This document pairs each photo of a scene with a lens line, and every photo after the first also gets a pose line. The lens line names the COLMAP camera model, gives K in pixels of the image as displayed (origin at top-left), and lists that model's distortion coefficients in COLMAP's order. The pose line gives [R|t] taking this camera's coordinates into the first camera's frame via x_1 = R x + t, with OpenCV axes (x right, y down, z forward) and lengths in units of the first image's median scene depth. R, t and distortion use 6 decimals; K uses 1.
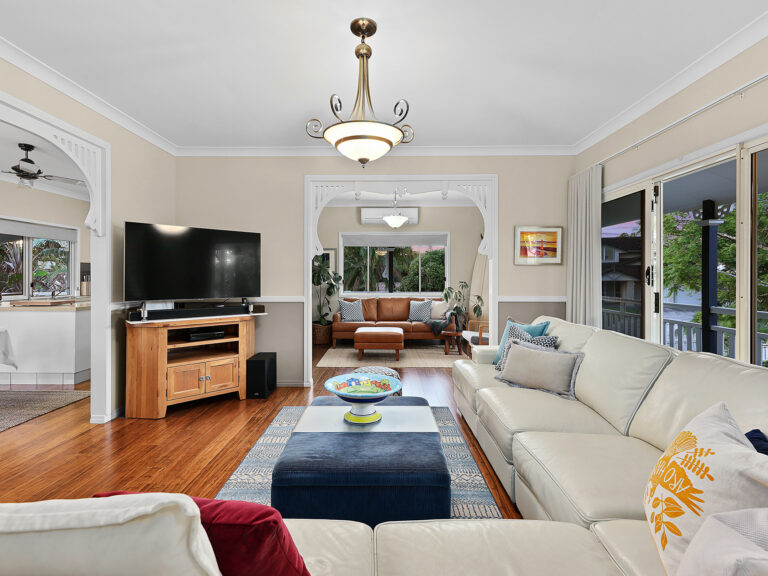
lens RADIAL K [[363.8, 0, 383.3], [0, 363.8, 277.4], [0, 0, 1]] dist [0.001681, 0.000448]
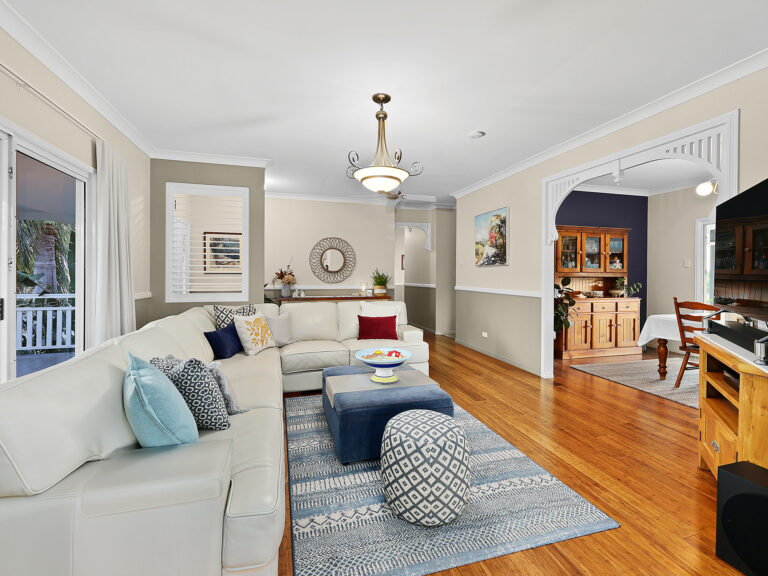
lens RADIAL K [[350.8, 0, 384.2], [0, 350.8, 277.8], [0, 0, 1]] dist [0.001232, -0.000118]
pose [[-0.958711, -0.003721, -0.284358, 0.201694], [-0.007873, 0.999878, 0.013461, -0.001585], [0.284273, 0.015144, -0.958624, 1.449724]]
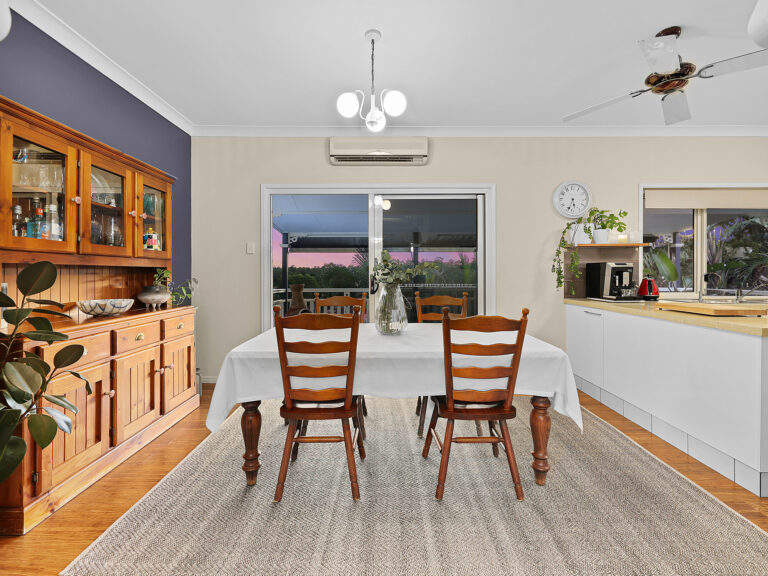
lens RADIAL K [[354.6, 0, 380.5], [0, 354.6, 272.9], [0, 0, 1]] dist [0.001919, -0.000162]
pose [[0.003571, -0.000645, -0.999993, -0.518106], [-0.002447, 0.999997, -0.000654, 0.020318], [0.999991, 0.002449, 0.003569, 0.669200]]
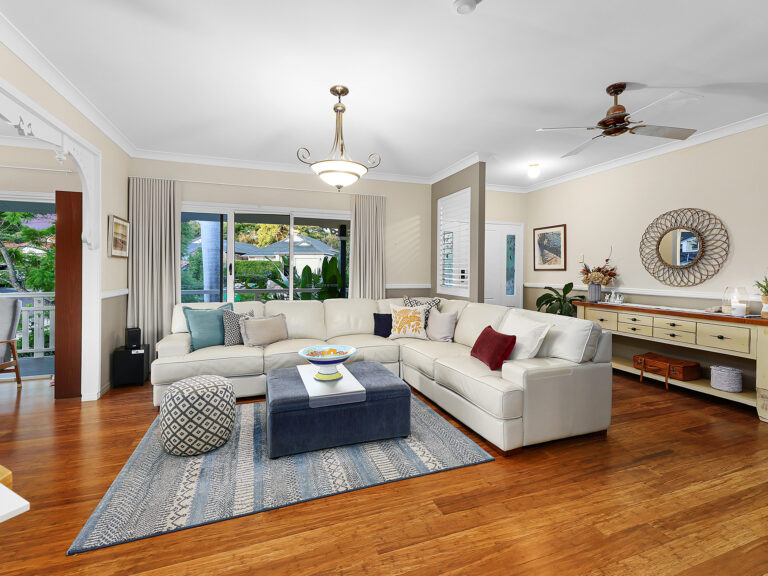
lens RADIAL K [[354.6, 0, 380.5], [0, 354.6, 272.9], [0, 0, 1]] dist [0.001919, -0.000162]
pose [[-0.331473, -0.011658, 0.943393, -0.867004], [0.001889, 0.999913, 0.013020, -0.005308], [-0.943463, 0.006098, -0.331423, 0.811616]]
